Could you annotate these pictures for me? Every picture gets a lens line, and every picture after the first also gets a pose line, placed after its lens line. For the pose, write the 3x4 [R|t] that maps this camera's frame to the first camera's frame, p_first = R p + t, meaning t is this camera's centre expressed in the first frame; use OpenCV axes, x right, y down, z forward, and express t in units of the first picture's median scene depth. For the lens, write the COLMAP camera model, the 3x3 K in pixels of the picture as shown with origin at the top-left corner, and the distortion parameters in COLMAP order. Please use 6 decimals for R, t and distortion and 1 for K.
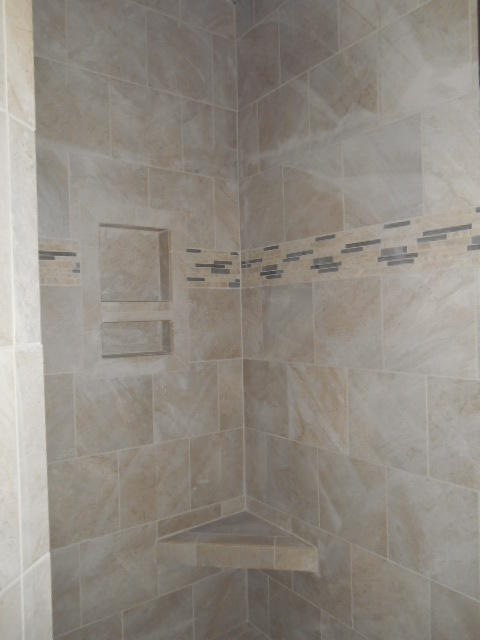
lens RADIAL K [[508.5, 0, 238.7], [0, 508.5, 322.2], [0, 0, 1]] dist [-0.000904, -0.010008]
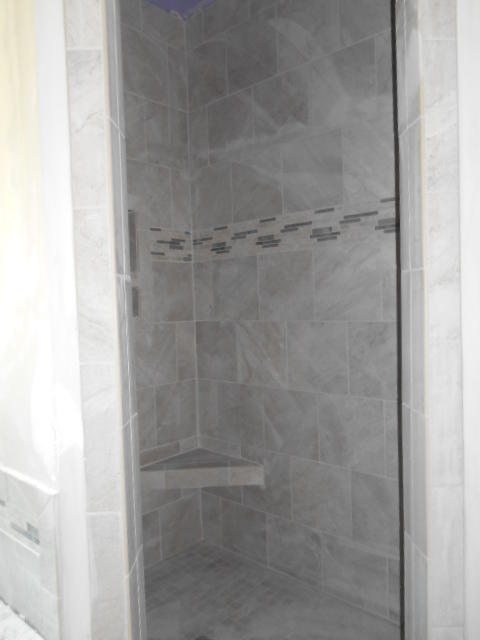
lens RADIAL K [[508.5, 0, 241.7], [0, 508.5, 319.1], [0, 0, 1]] dist [-0.000904, -0.010008]
pose [[0.980873, -0.015983, 0.193990, -0.140799], [0.012716, 0.999756, 0.018073, 0.056544], [-0.194231, -0.015260, 0.980837, -0.233508]]
